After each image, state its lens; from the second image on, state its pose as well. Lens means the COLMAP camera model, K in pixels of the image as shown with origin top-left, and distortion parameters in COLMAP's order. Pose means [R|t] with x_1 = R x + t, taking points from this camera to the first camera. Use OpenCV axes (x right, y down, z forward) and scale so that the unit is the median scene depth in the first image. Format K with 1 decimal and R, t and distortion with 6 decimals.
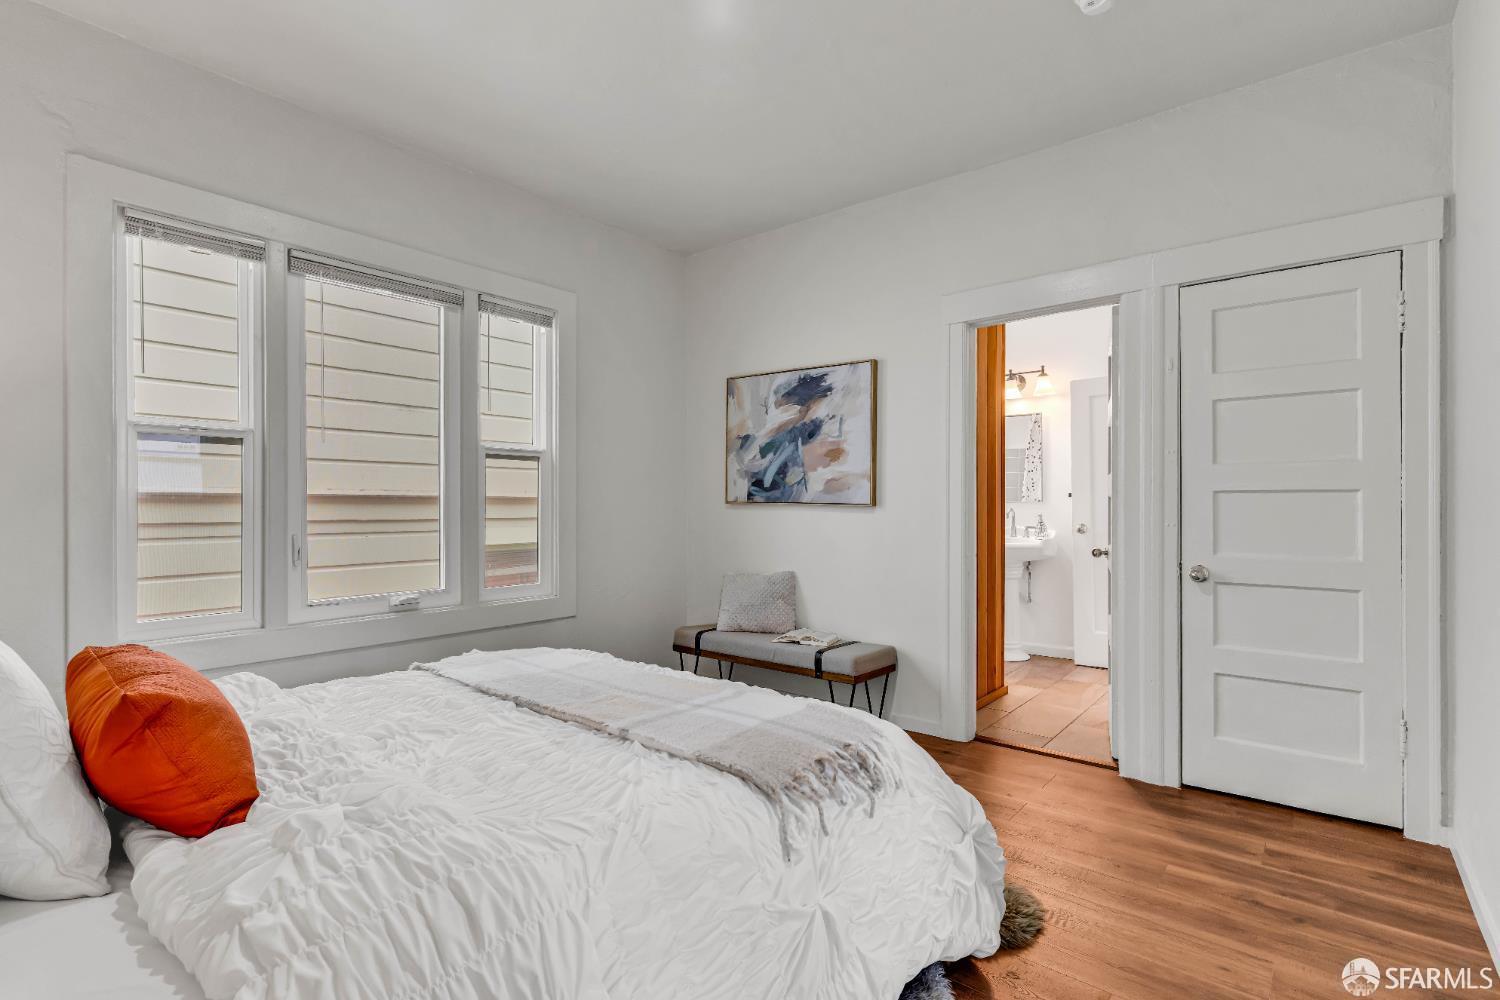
lens RADIAL K [[704.7, 0, 752.0], [0, 704.7, 501.2], [0, 0, 1]] dist [0.000905, 0.000192]
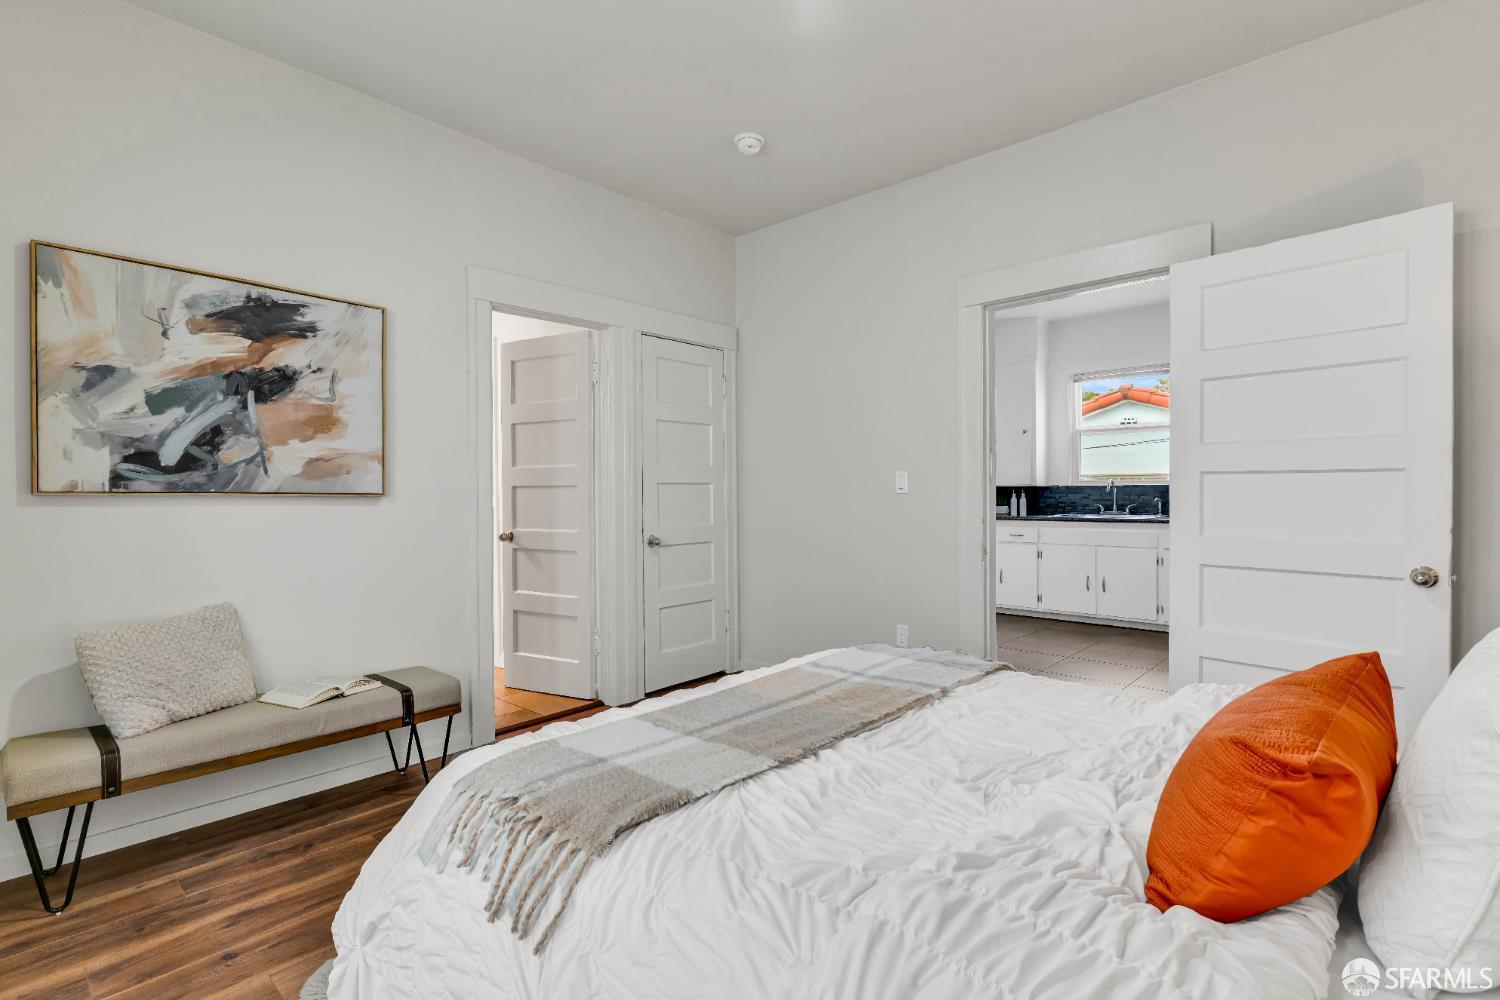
lens RADIAL K [[704.7, 0, 755.2], [0, 704.7, 497.6], [0, 0, 1]] dist [0.000905, 0.000192]
pose [[0.045127, -0.011003, 0.998921, -0.547366], [0.002605, 0.999937, 0.010897, 0.000953], [-0.998978, 0.002110, 0.045153, 0.513107]]
